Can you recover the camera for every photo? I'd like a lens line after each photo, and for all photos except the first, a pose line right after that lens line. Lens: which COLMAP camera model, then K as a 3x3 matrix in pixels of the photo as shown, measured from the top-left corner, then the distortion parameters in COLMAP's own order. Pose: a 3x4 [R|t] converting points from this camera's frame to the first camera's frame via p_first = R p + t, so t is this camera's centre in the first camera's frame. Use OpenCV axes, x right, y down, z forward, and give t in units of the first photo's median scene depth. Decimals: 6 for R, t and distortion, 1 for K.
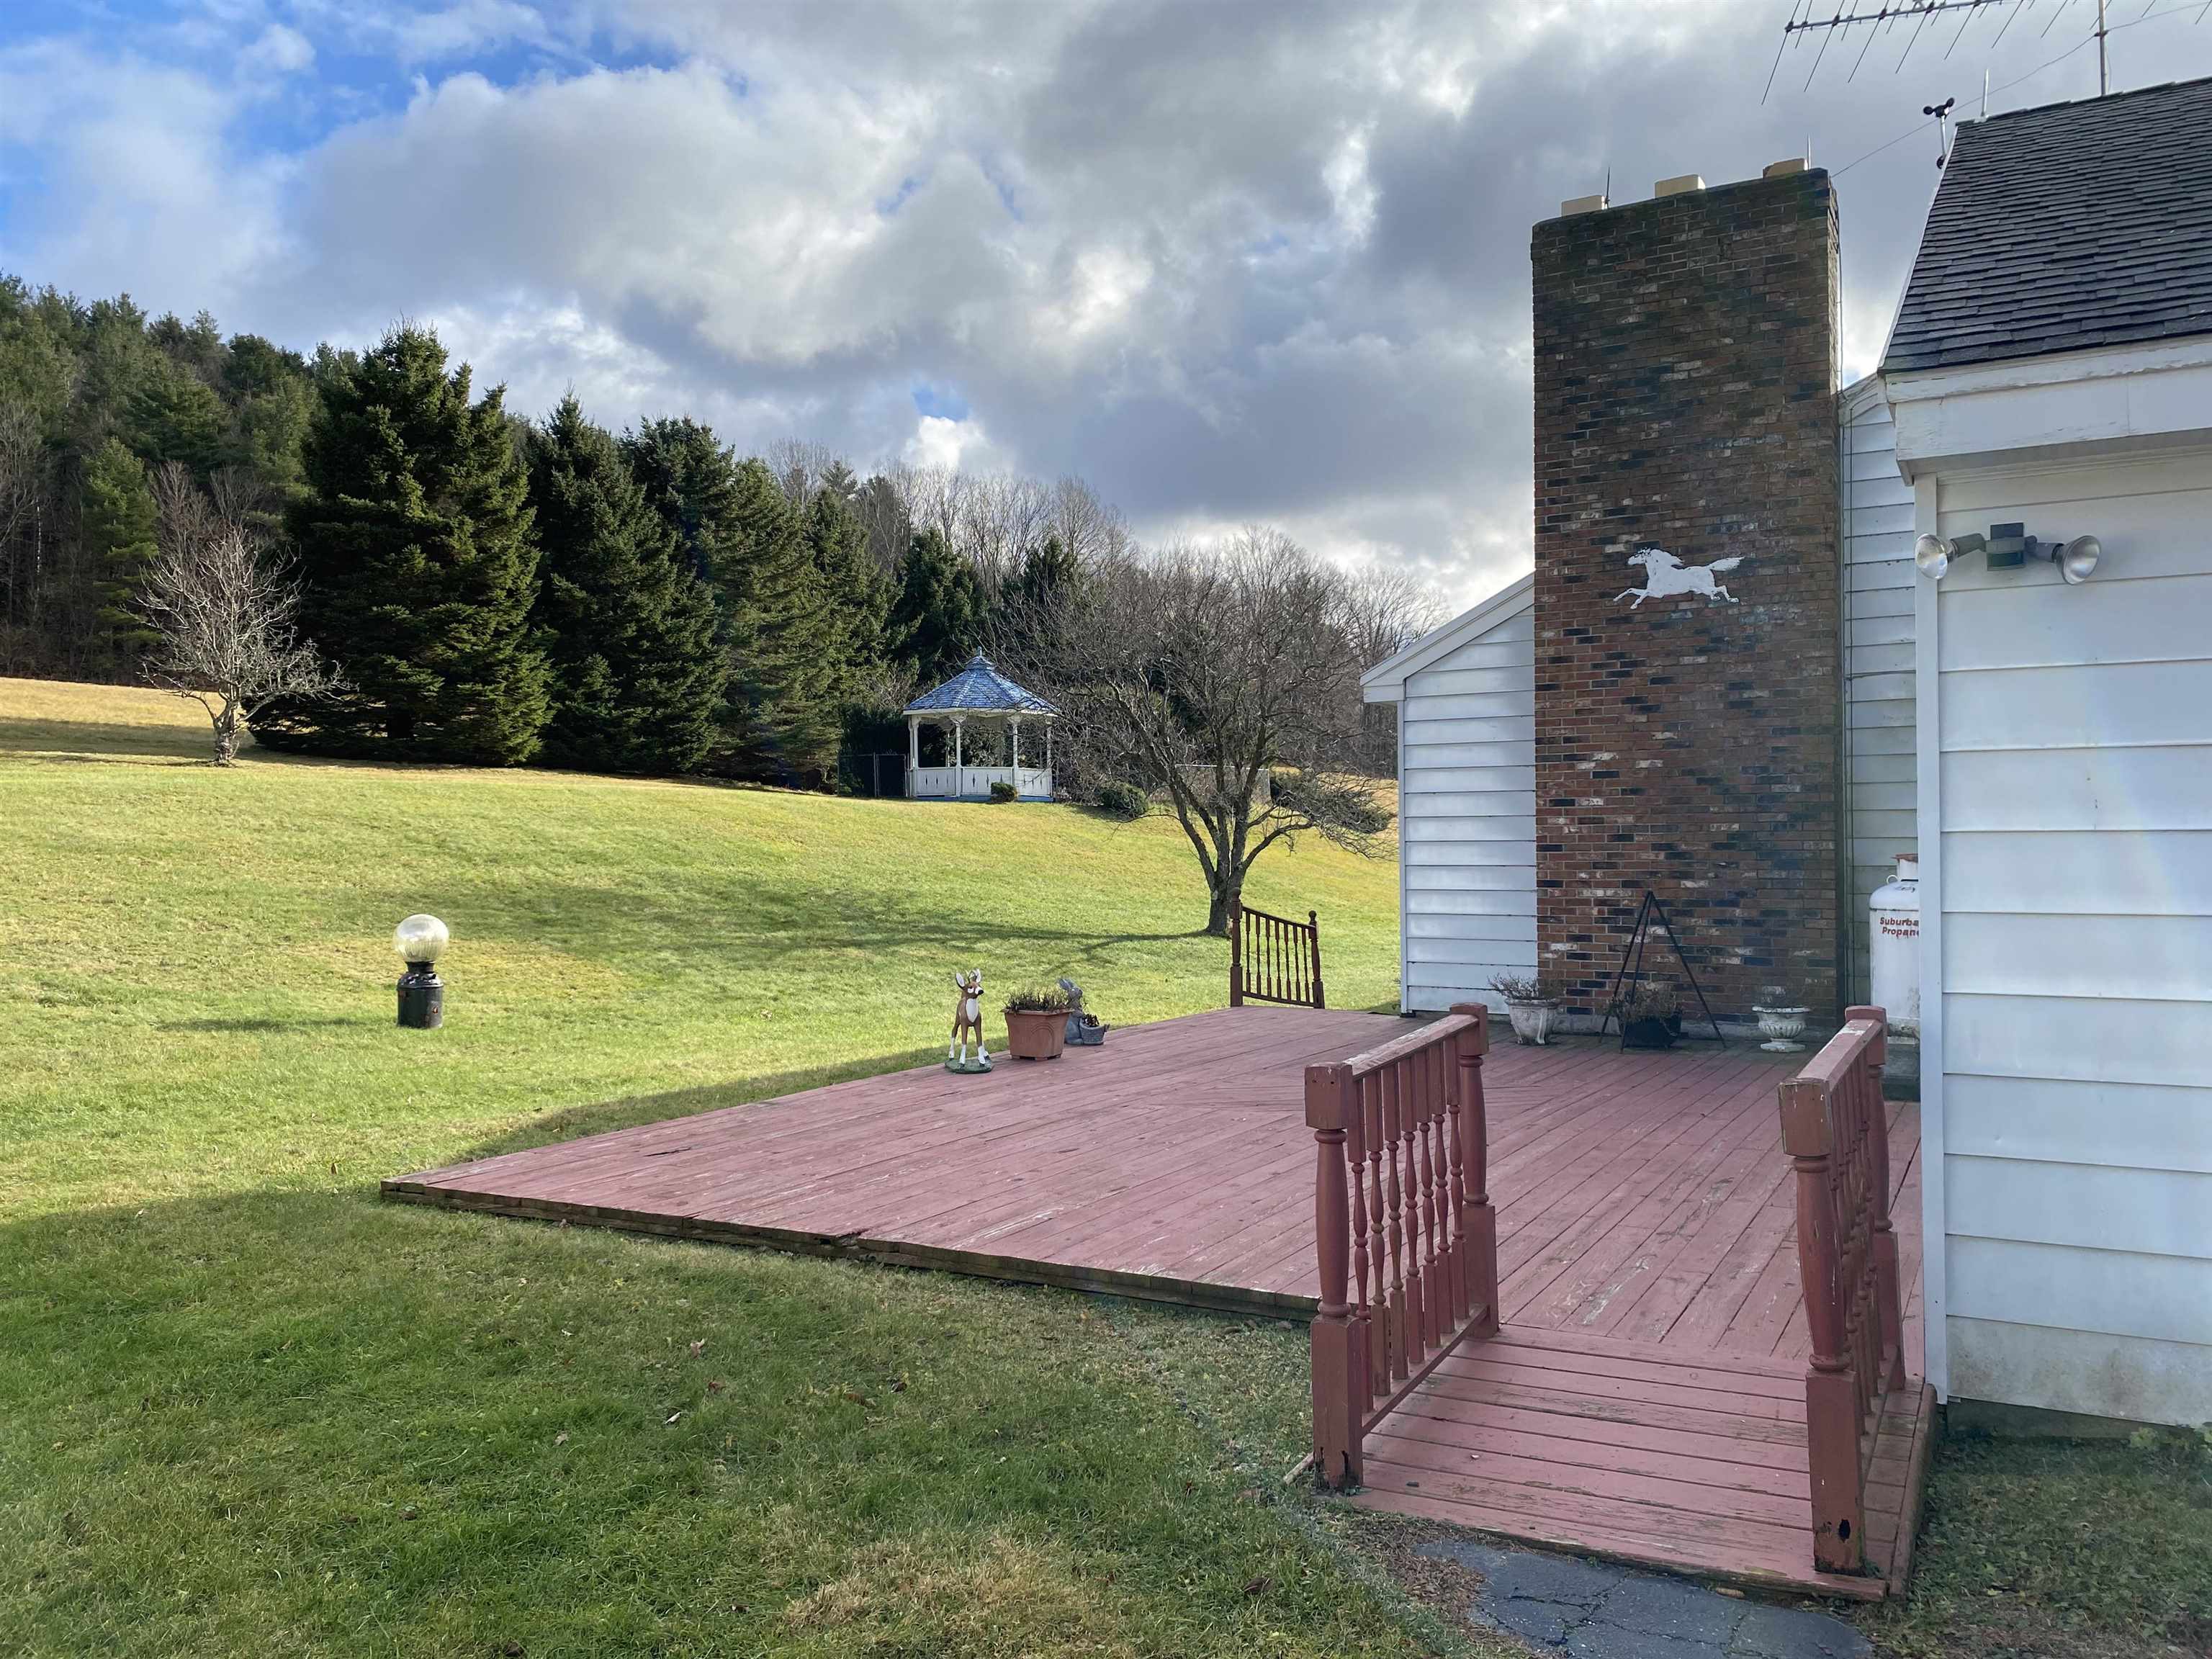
lens RADIAL K [[1686.3, 0, 1110.2], [0, 1686.3, 837.2], [0, 0, 1]] dist [0.034304, -0.024137]
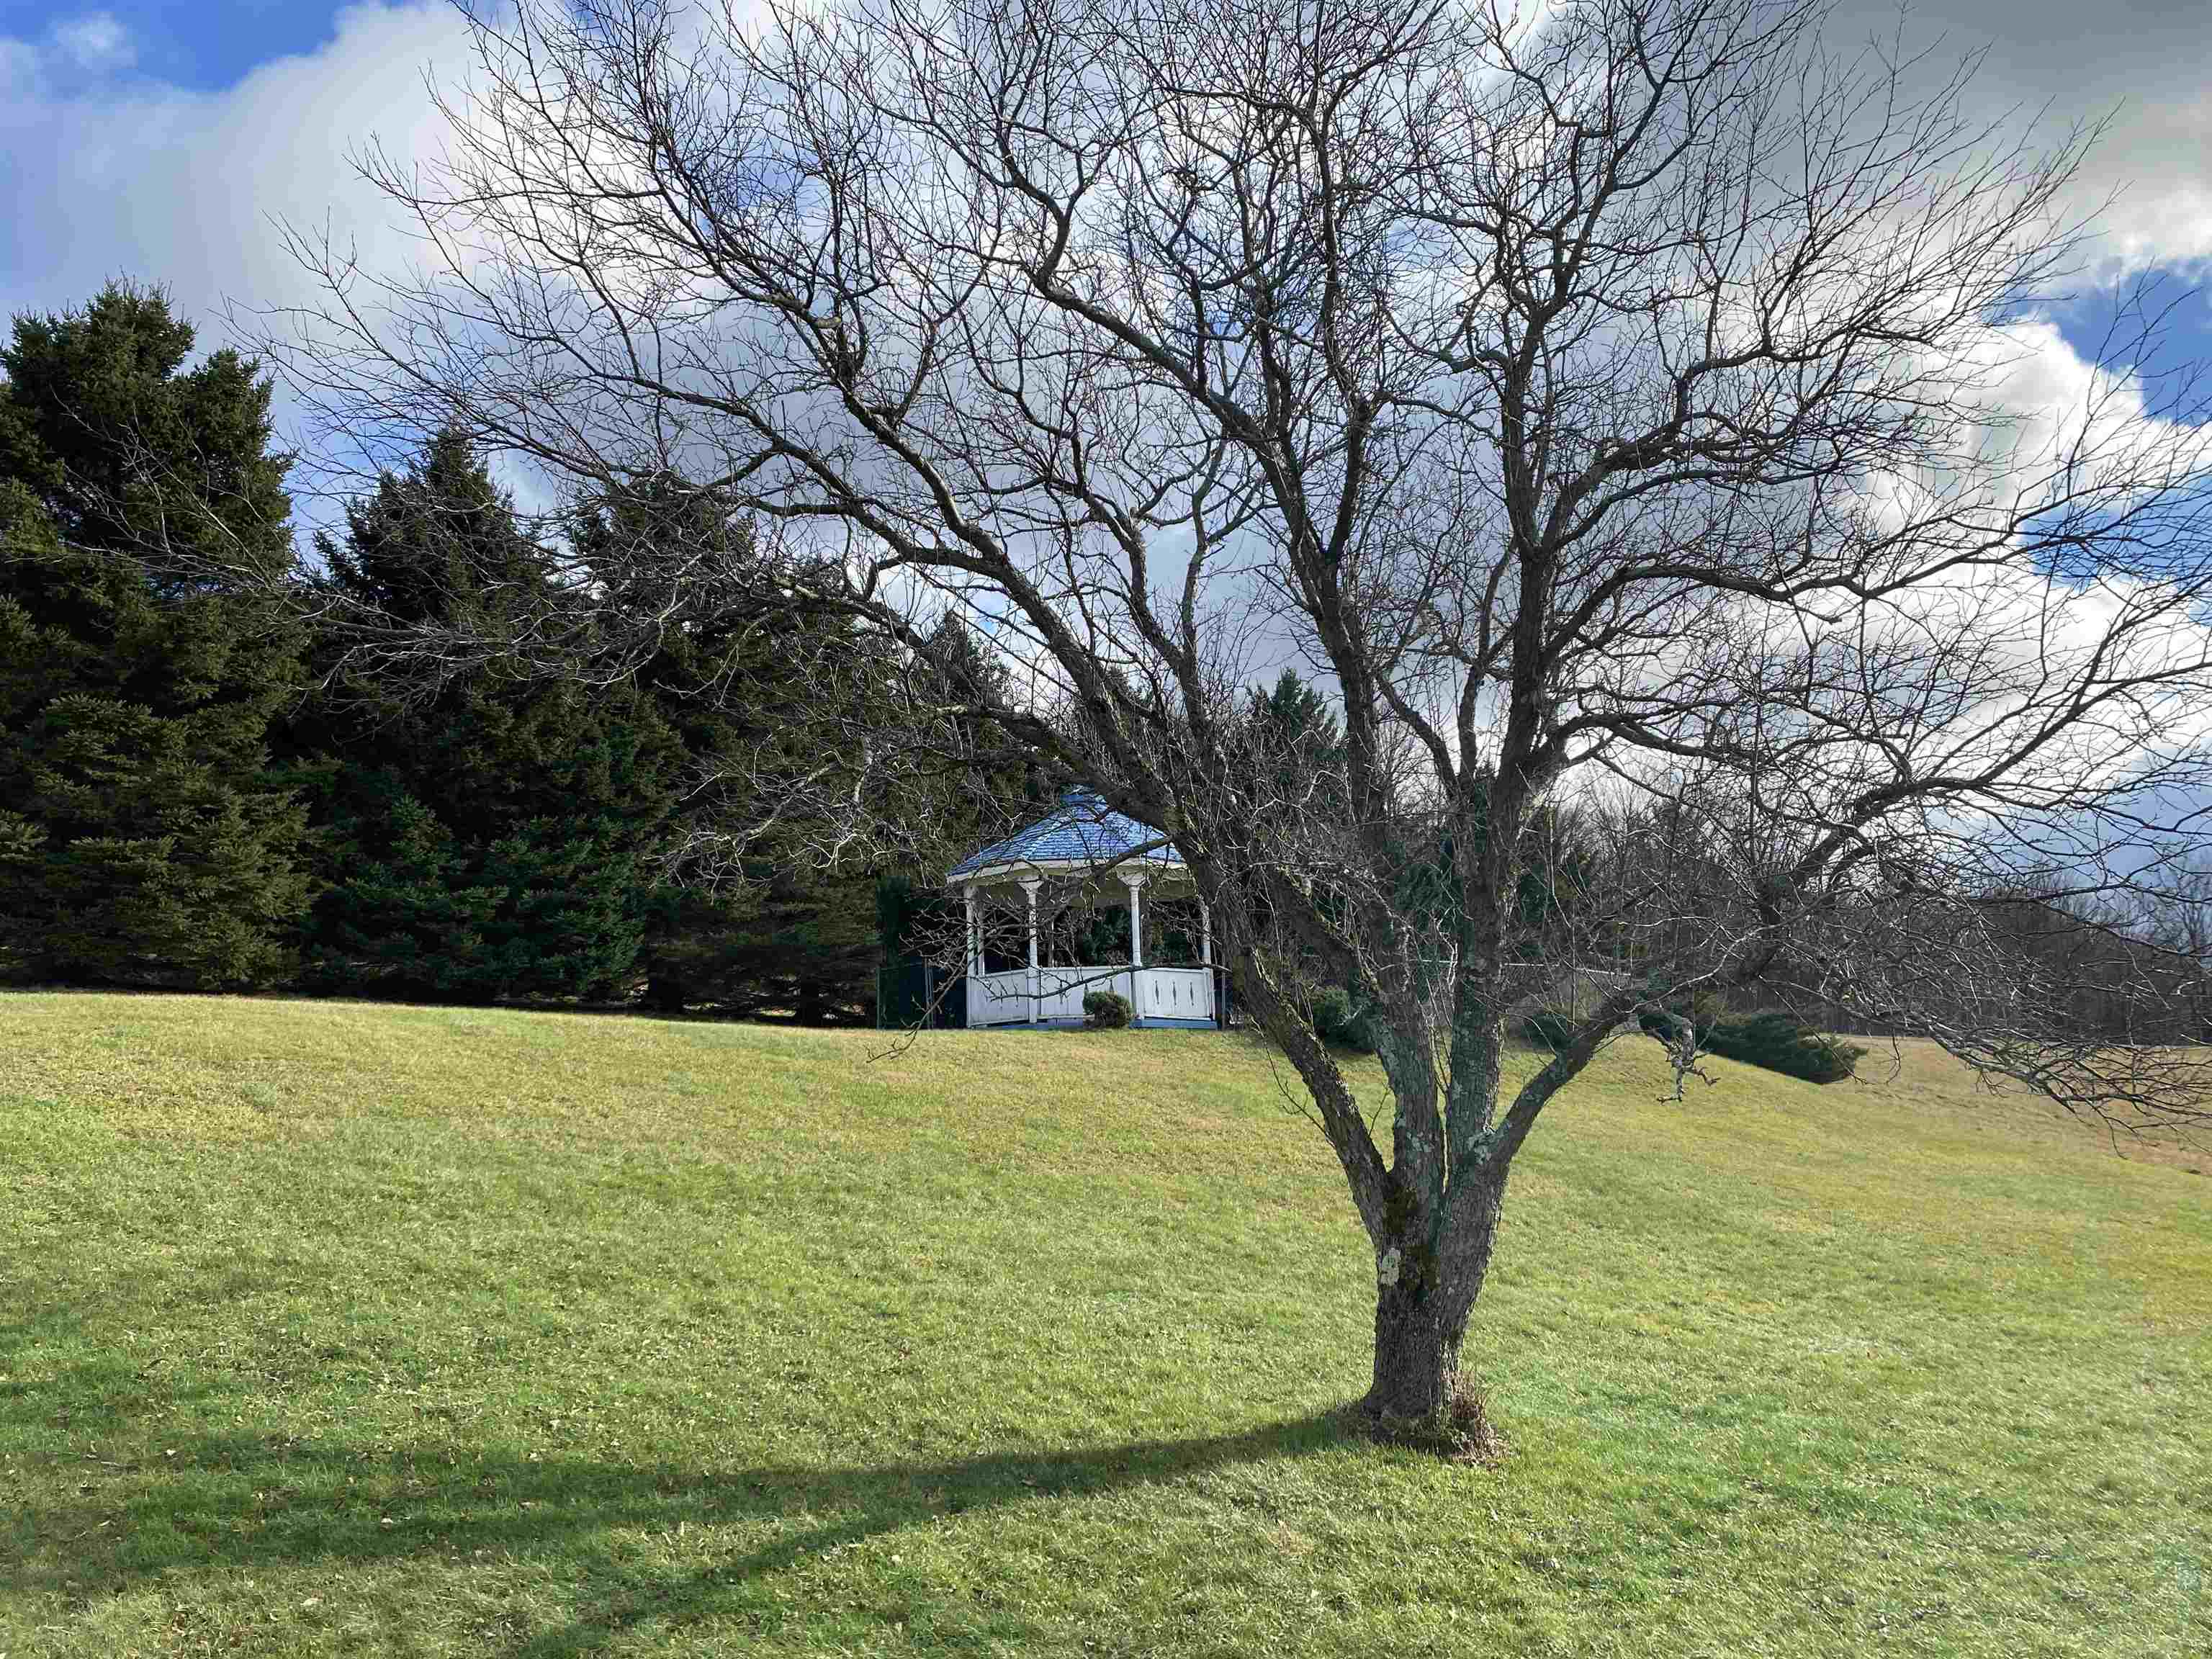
lens RADIAL K [[1686.3, 0, 1095.5], [0, 1686.3, 822.2], [0, 0, 1]] dist [0.034304, -0.024137]
pose [[0.974966, -0.060368, -0.214002, 0.050484], [0.022949, 0.984619, -0.173202, 0.006963], [0.221167, 0.163955, 0.961355, 0.467128]]
